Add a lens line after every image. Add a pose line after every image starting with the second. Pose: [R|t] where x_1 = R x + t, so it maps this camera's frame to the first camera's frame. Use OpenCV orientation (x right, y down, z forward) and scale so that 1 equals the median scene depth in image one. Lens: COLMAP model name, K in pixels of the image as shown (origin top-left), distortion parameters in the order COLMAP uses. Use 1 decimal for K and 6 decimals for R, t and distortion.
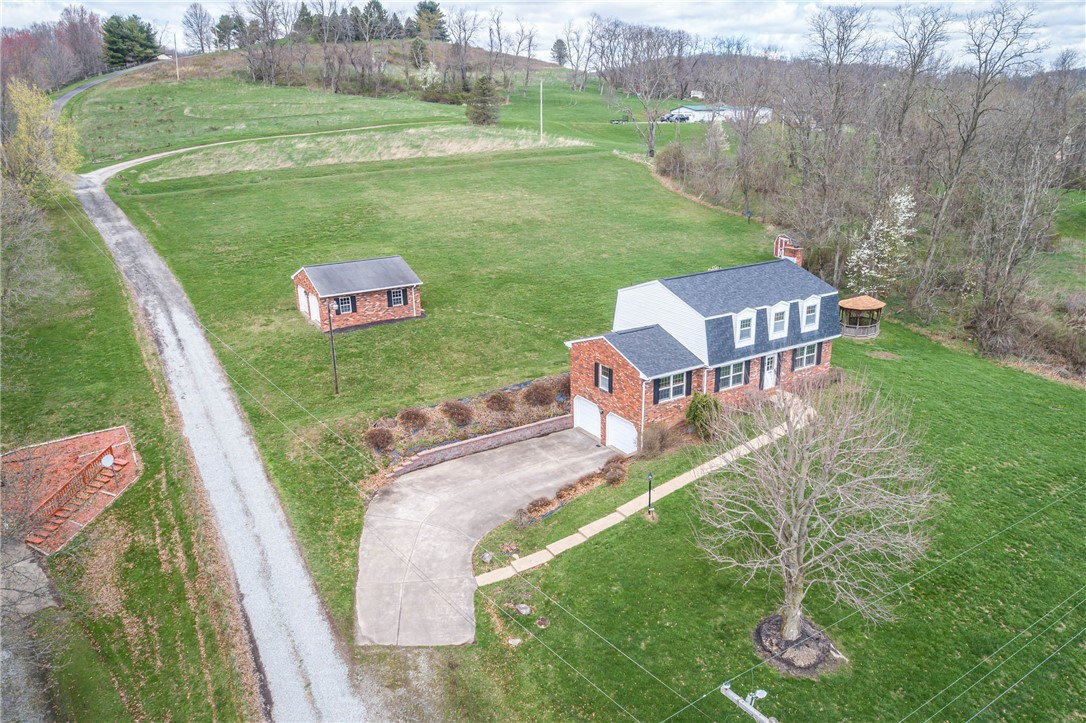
lens RADIAL K [[742.3, 0, 543.0], [0, 742.3, 361.5], [0, 0, 1]] dist [-0.005594, -0.000593]
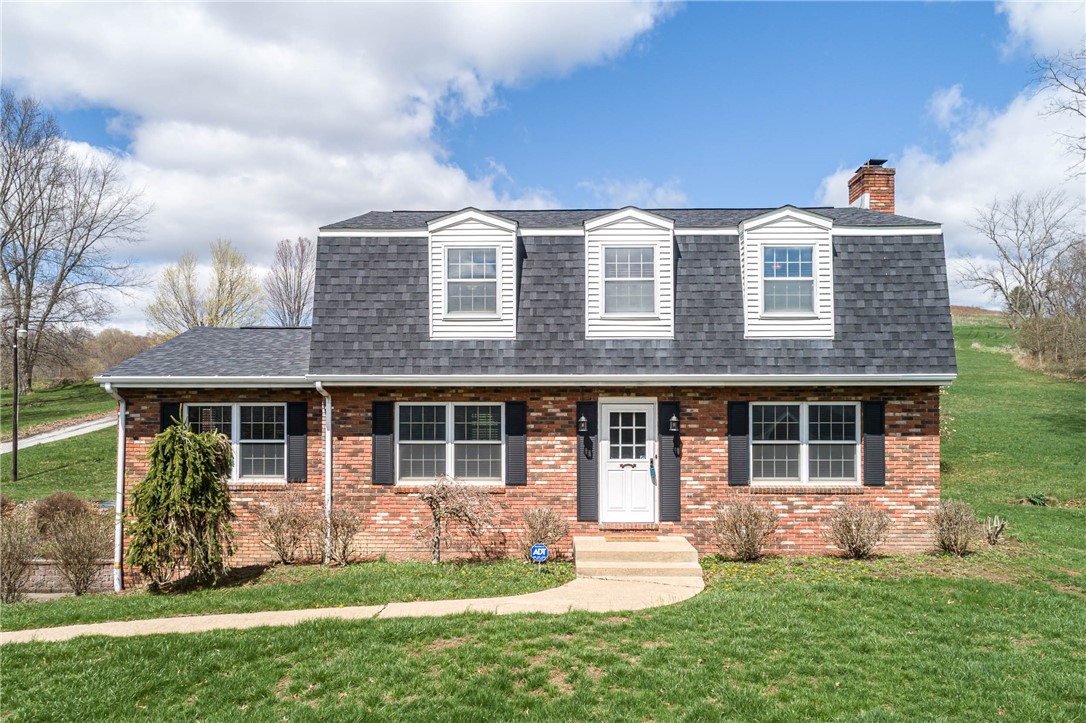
lens RADIAL K [[799.9, 0, 545.4], [0, 799.9, 415.2], [0, 0, 1]] dist [-0.005812, -0.001019]
pose [[0.840994, 0.013141, -0.540886, 0.445008], [-0.183828, 0.947173, -0.262813, 0.084398], [0.508859, 0.320454, 0.798982, 0.712416]]
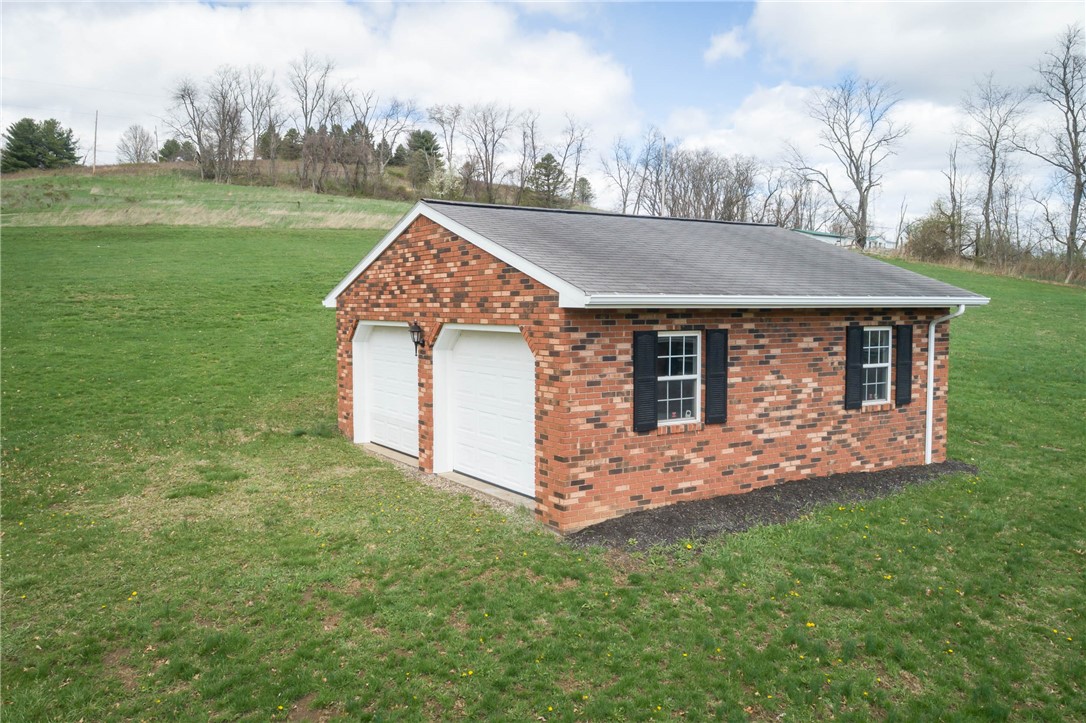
lens RADIAL K [[875.2, 0, 543.0], [0, 875.2, 361.5], [0, 0, 1]] dist [-0.009472, -0.005324]
pose [[0.999444, 0.017425, 0.028434, -0.367942], [-0.010017, 0.970117, -0.242430, -0.036098], [-0.031809, 0.242010, 0.969752, 0.969218]]
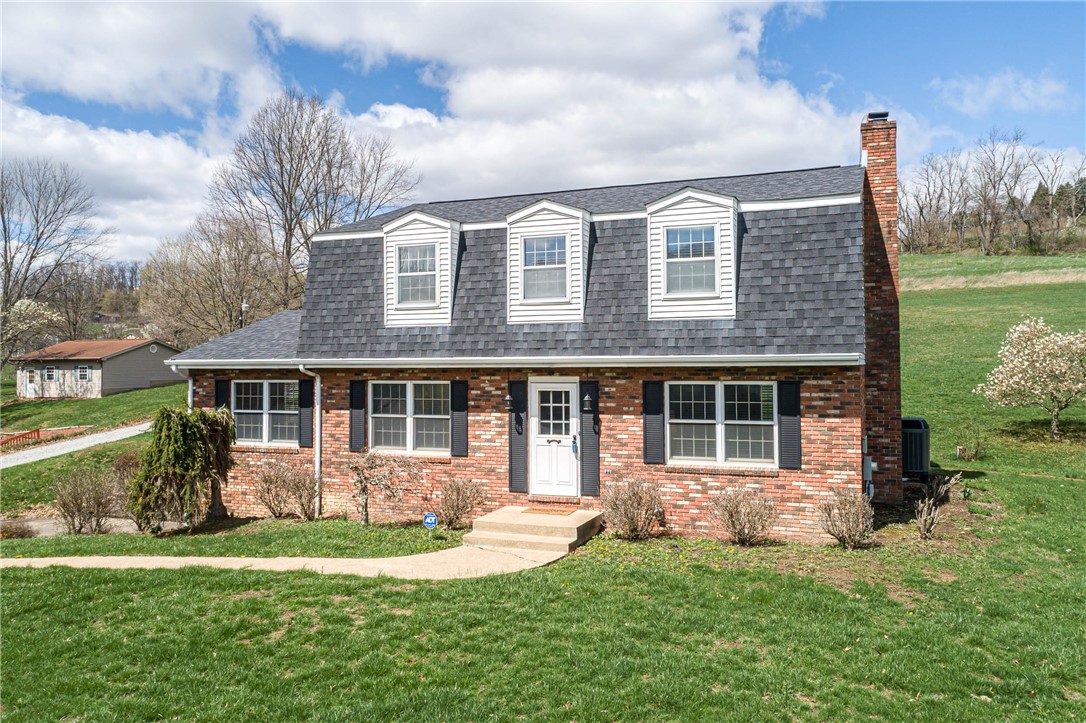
lens RADIAL K [[823.8, 0, 577.2], [0, 823.8, 339.6], [0, 0, 1]] dist [-0.006801, 0.001542]
pose [[0.611165, -0.009319, -0.791448, 0.580589], [-0.252696, 0.945304, -0.206265, 0.042705], [0.750081, 0.326058, 0.575382, 0.783066]]
